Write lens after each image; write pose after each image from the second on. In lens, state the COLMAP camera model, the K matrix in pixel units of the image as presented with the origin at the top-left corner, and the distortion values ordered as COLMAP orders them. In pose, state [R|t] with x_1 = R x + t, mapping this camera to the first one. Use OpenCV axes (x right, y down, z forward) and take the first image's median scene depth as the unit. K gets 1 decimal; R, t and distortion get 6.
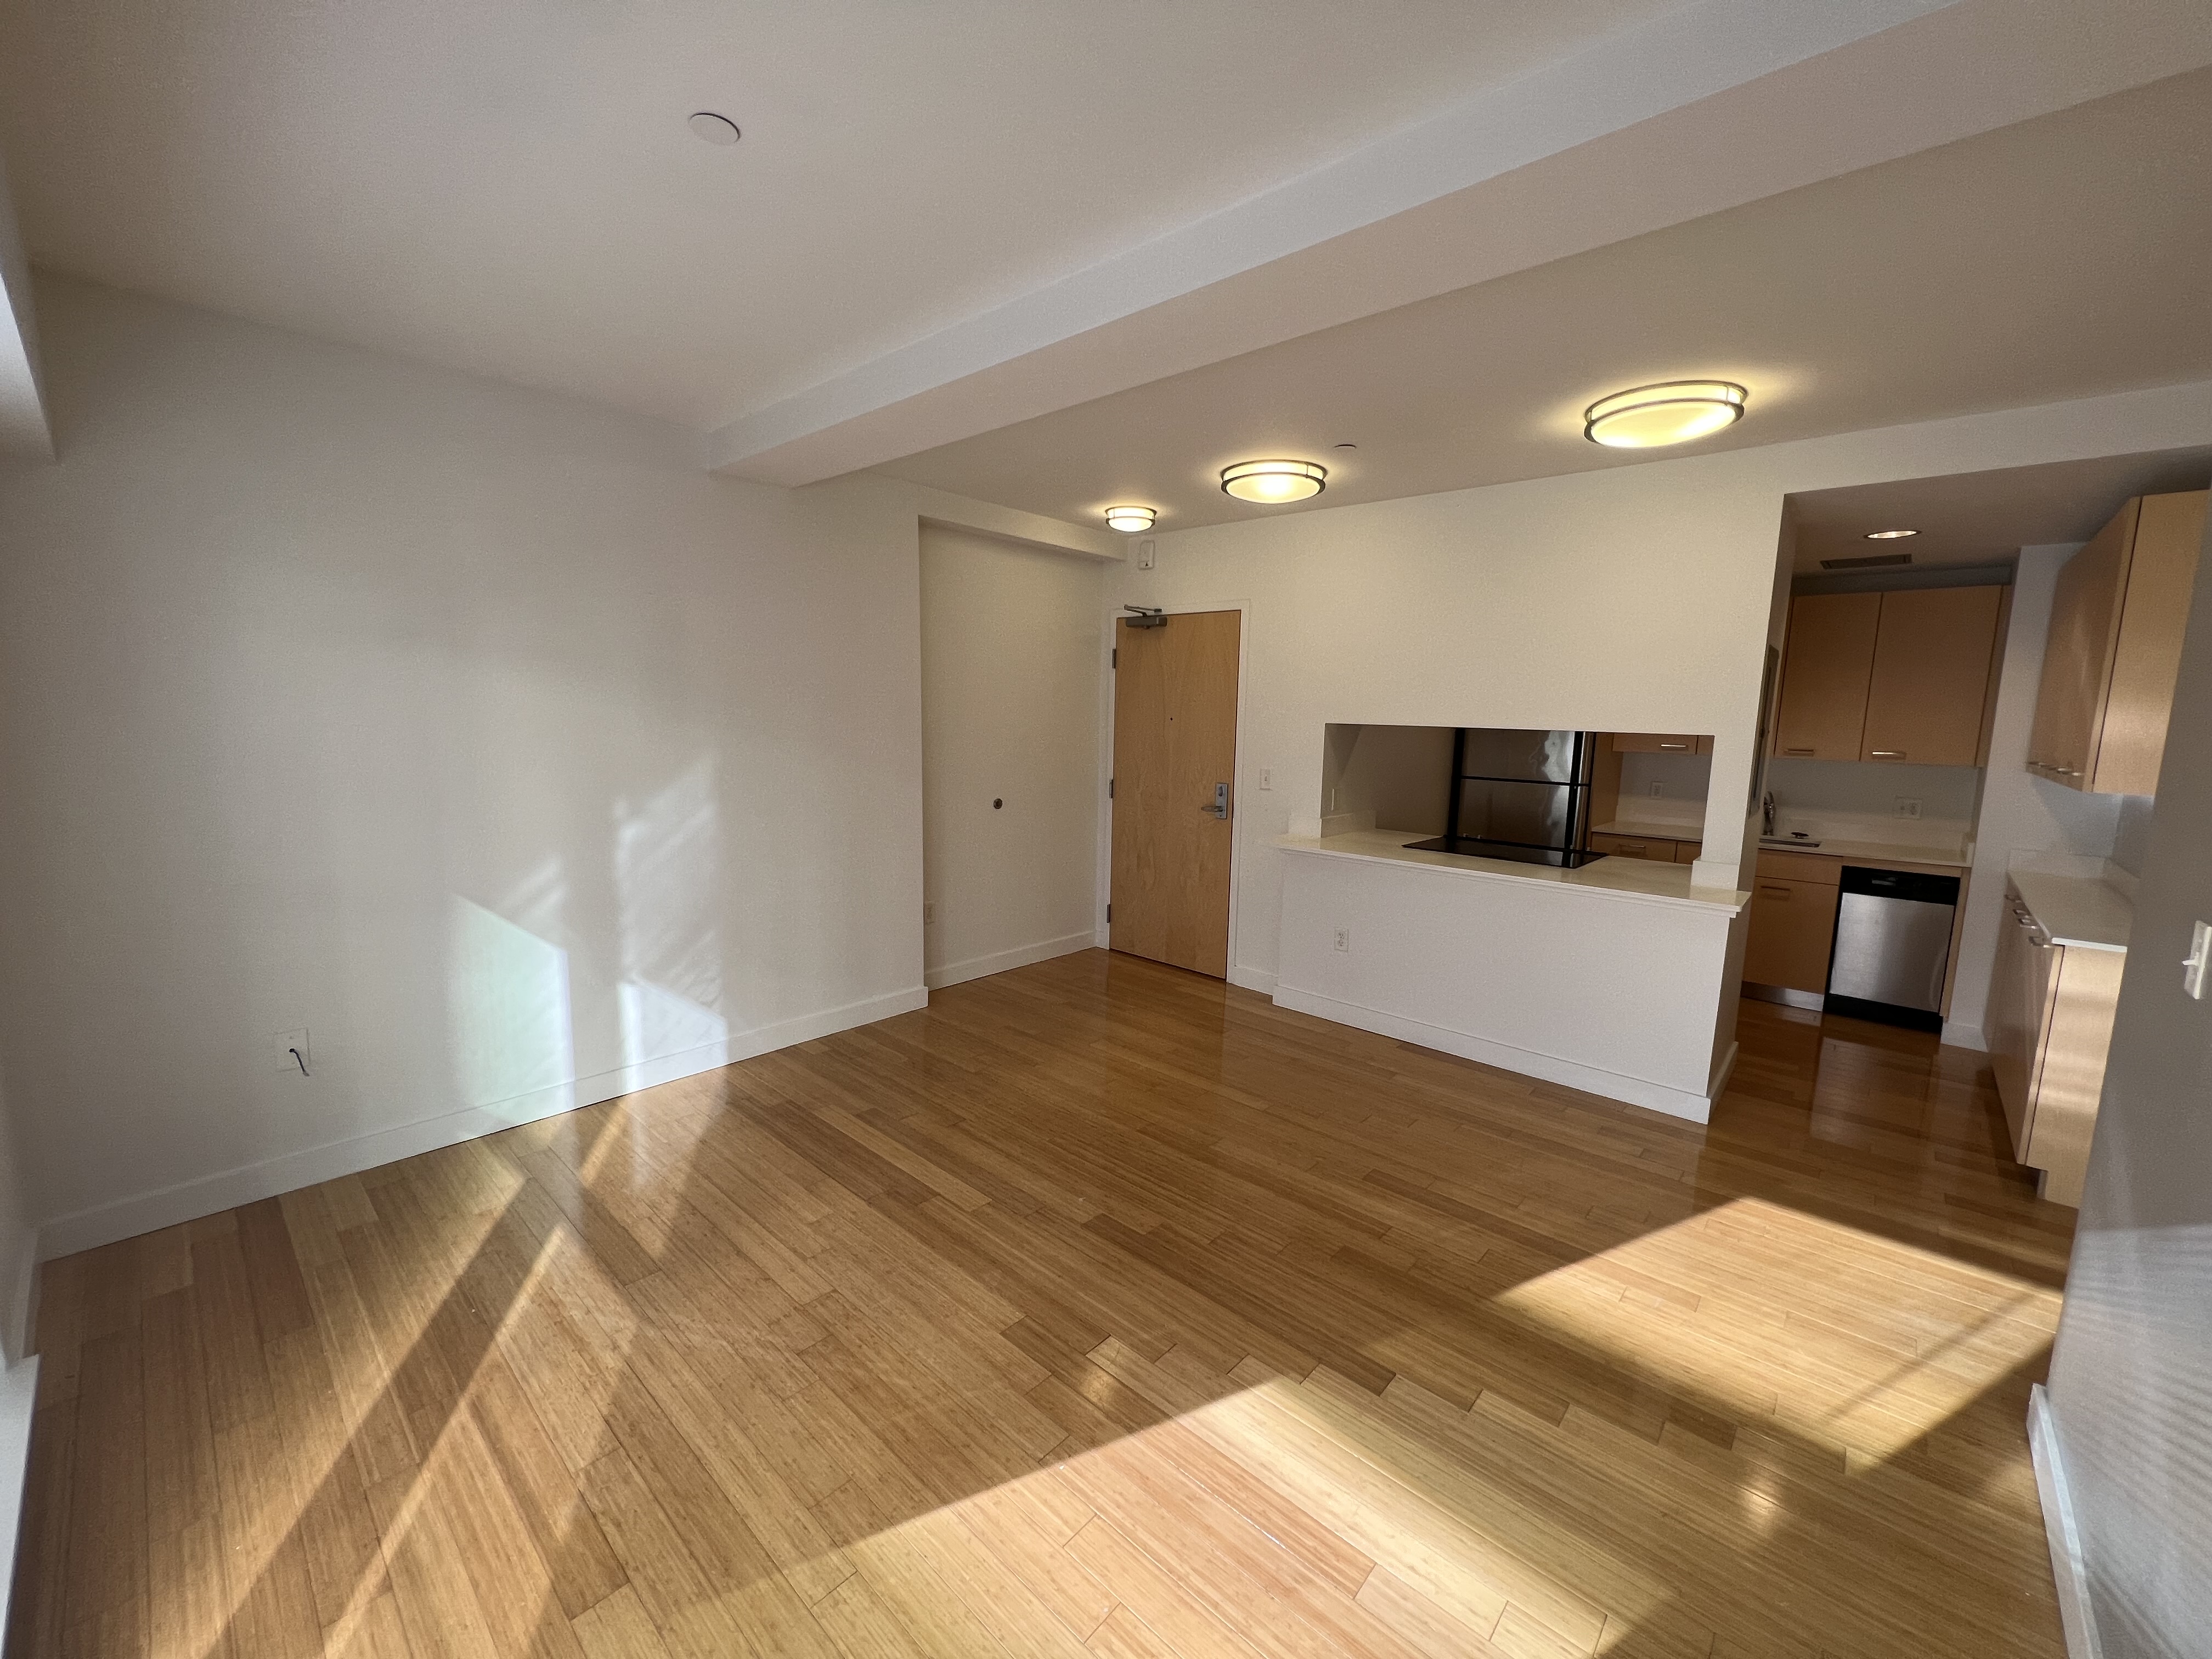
lens RADIAL K [[881.7, 0, 1099.0], [0, 881.7, 837.5], [0, 0, 1]] dist [-0.000870, -0.000181]
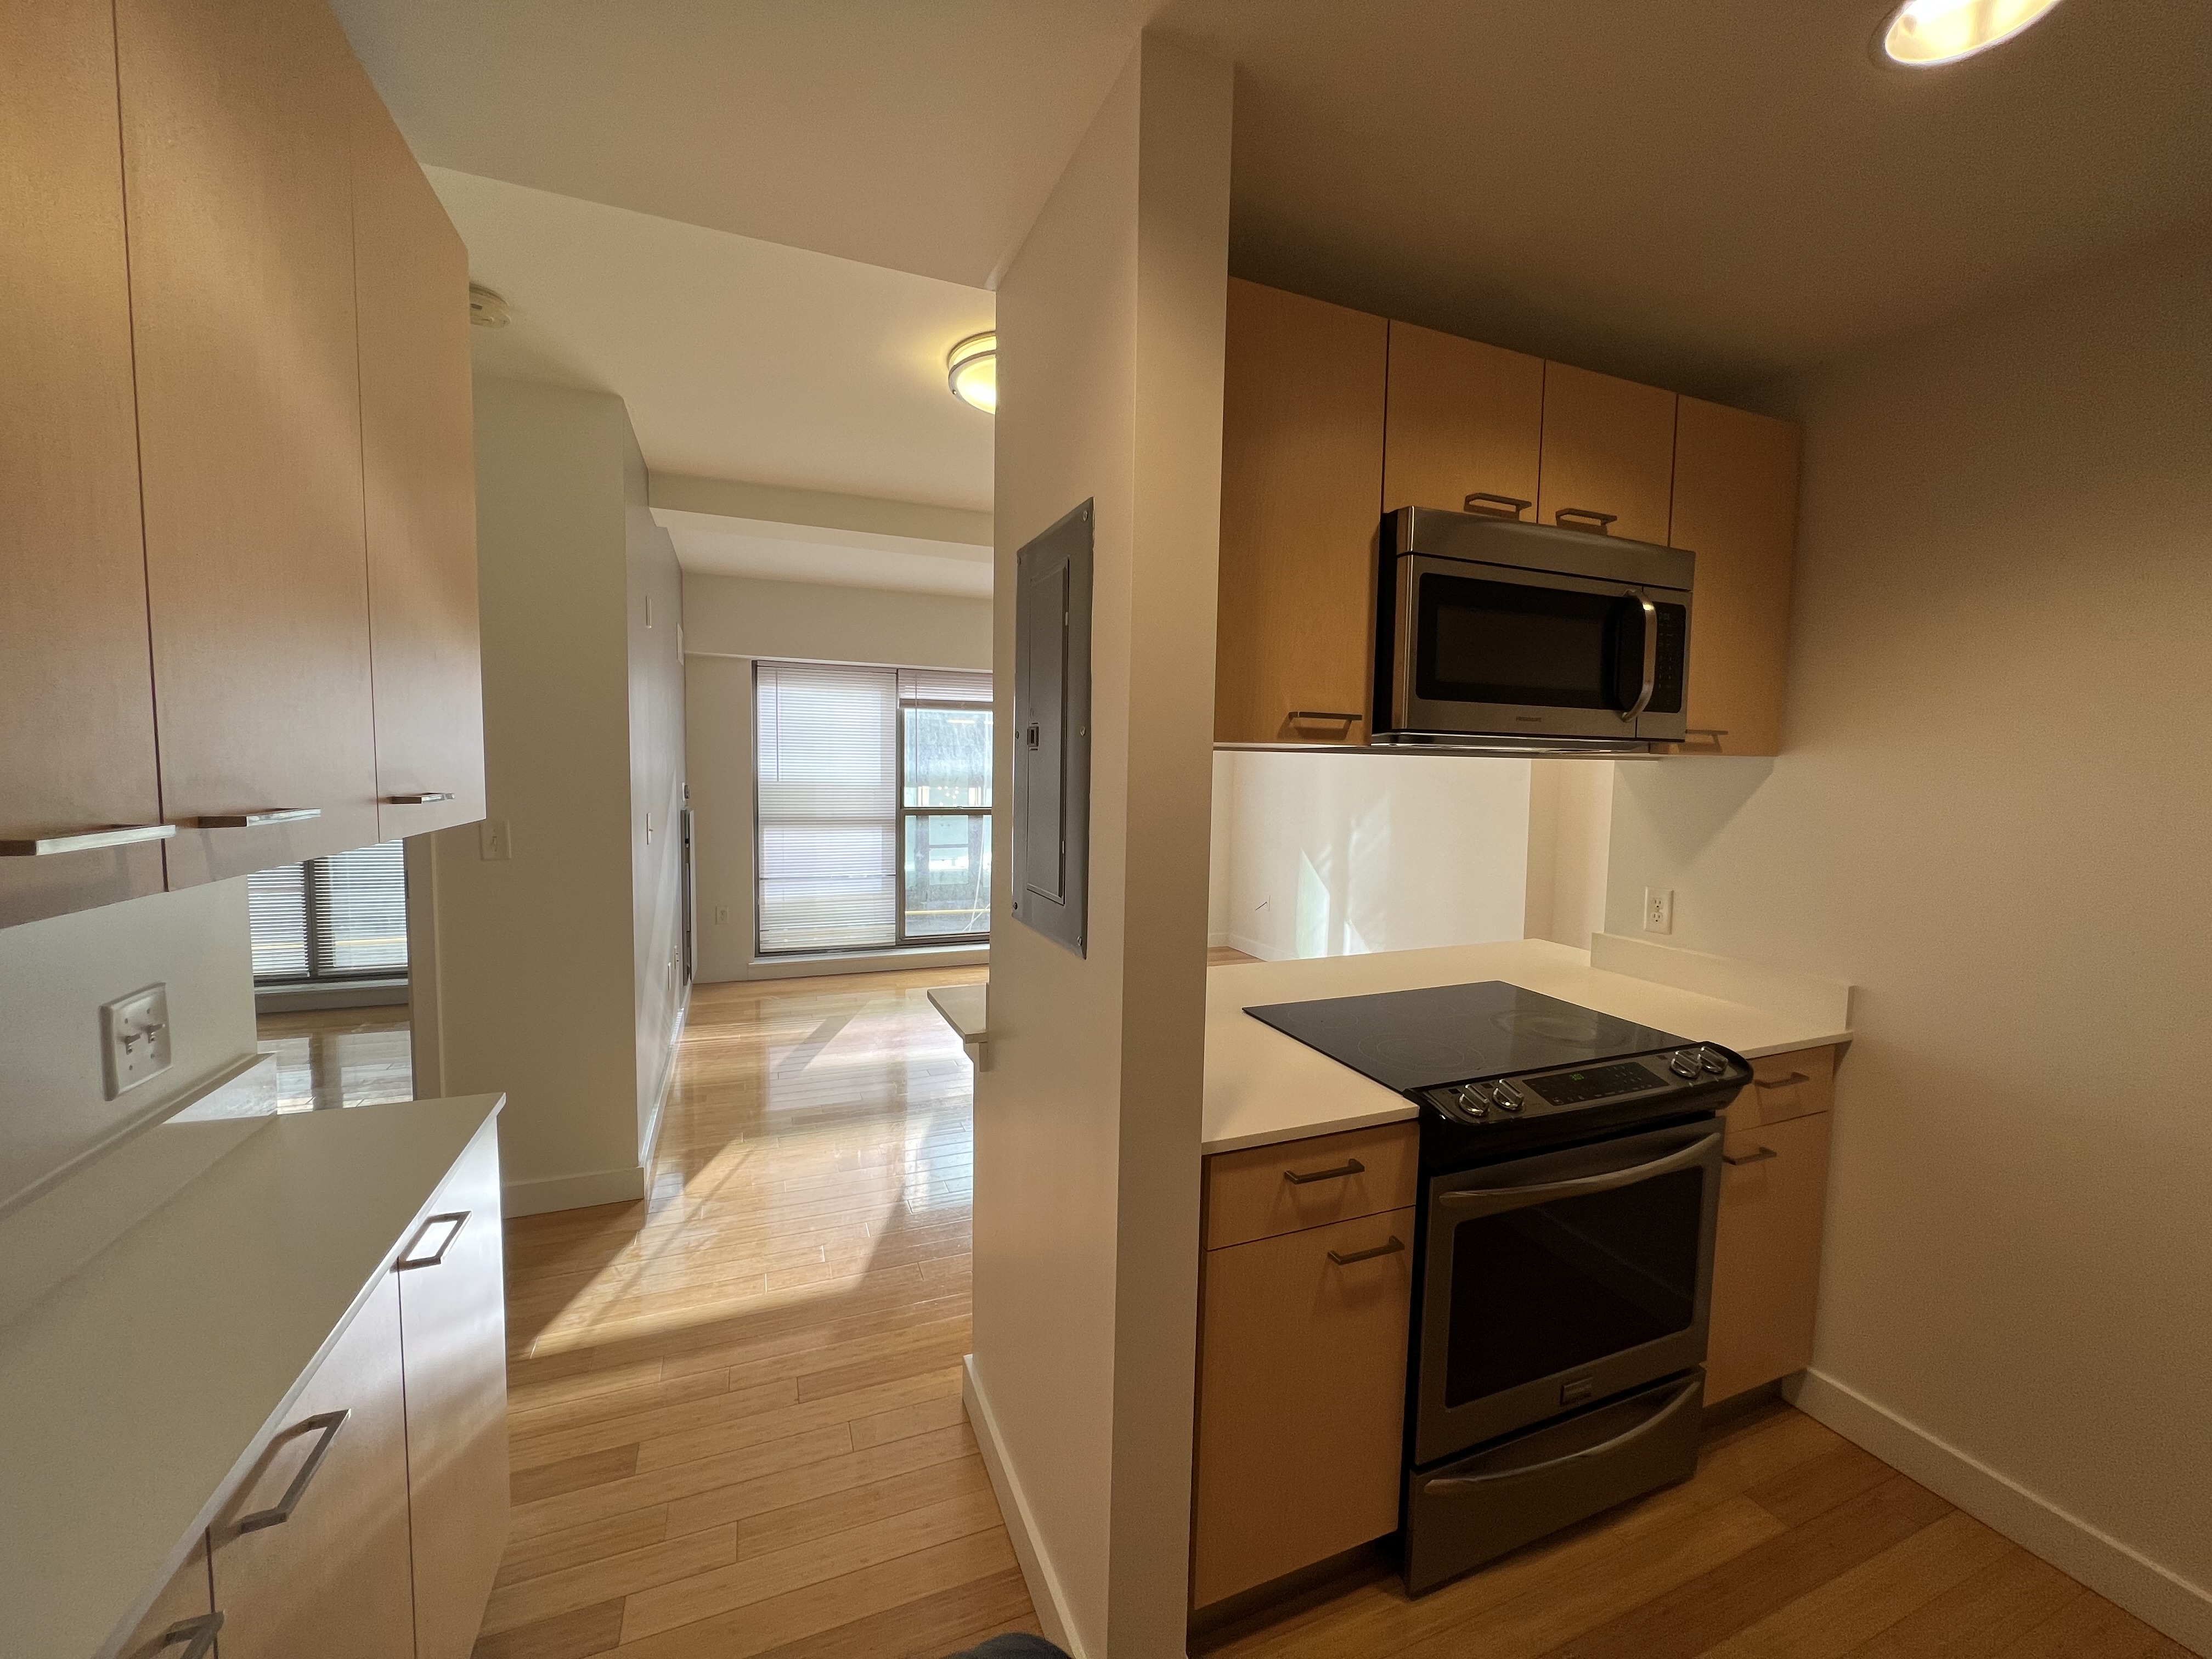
lens RADIAL K [[881.7, 0, 1110.6], [0, 881.7, 834.7], [0, 0, 1]] dist [-0.000870, -0.000181]
pose [[-0.427256, 0.040075, -0.903242, 1.215179], [-0.159499, 0.980008, 0.118928, -0.136583], [0.889951, 0.194879, -0.412322, 1.307417]]
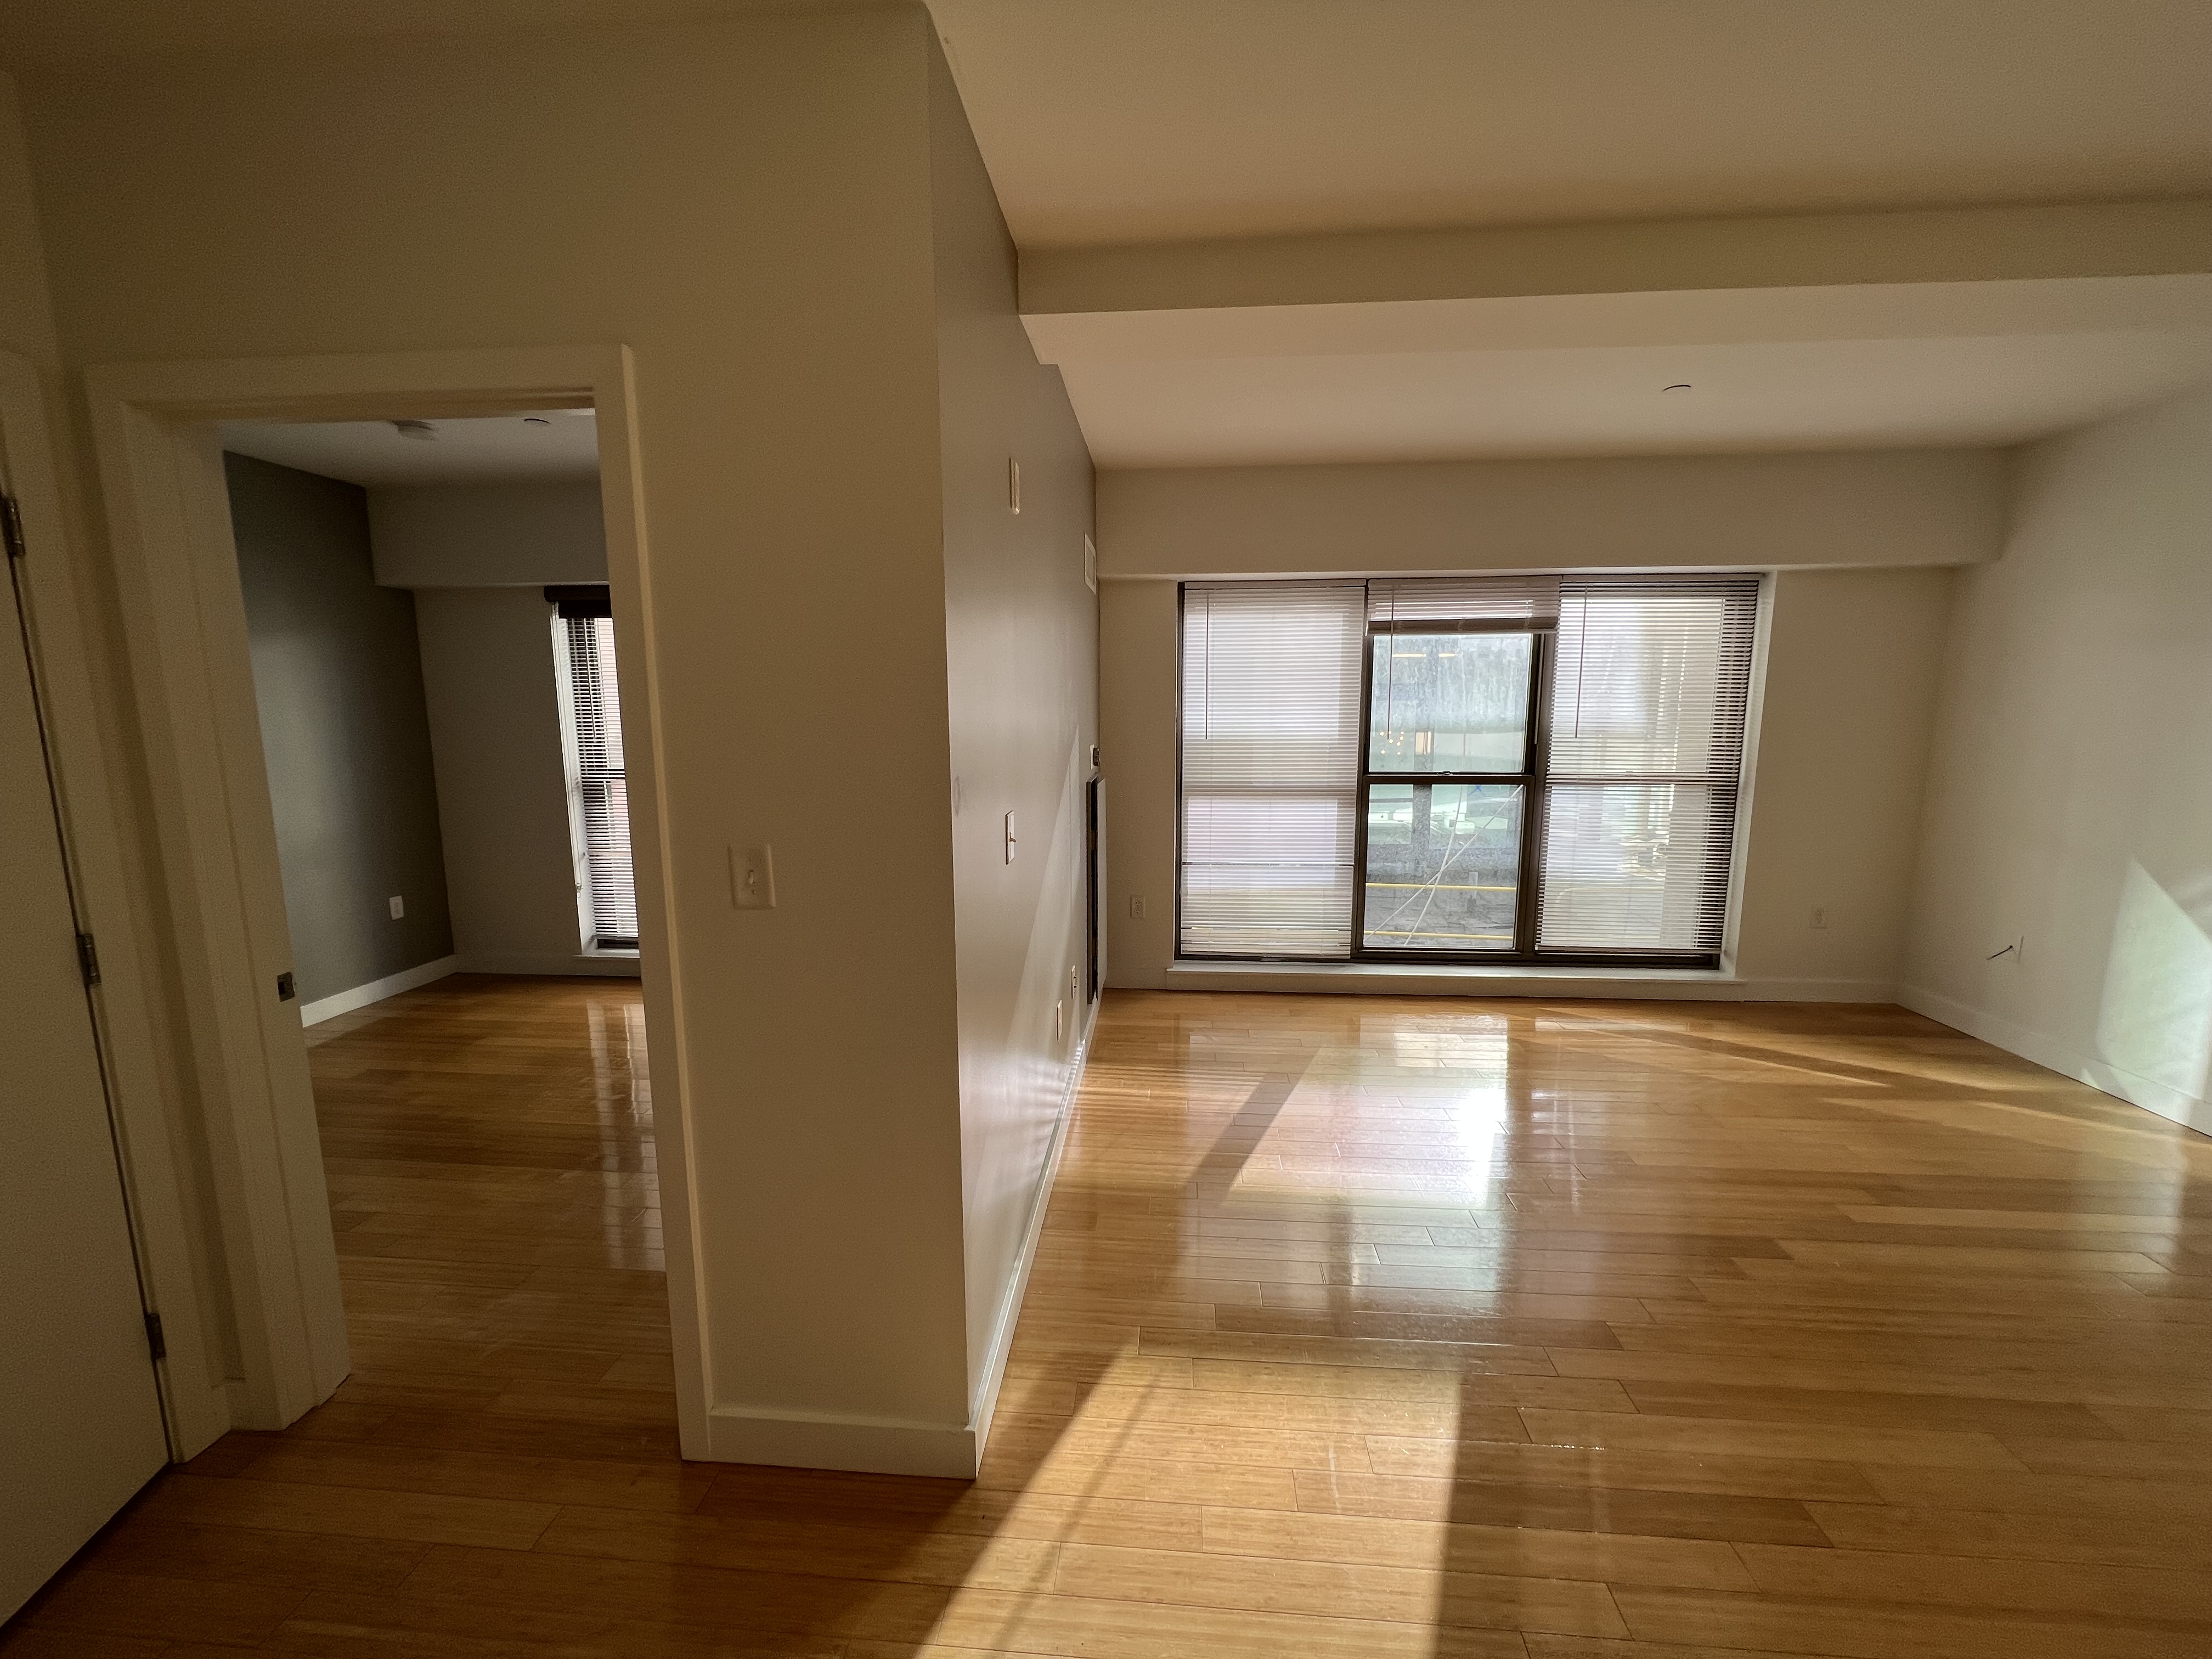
lens RADIAL K [[881.7, 0, 1109.7], [0, 881.7, 829.4], [0, 0, 1]] dist [-0.000870, -0.000181]
pose [[-0.789930, 0.068946, -0.609308, 0.859582], [-0.102484, 0.964838, 0.242041, -0.105211], [0.604572, 0.253640, -0.755089, 0.939411]]
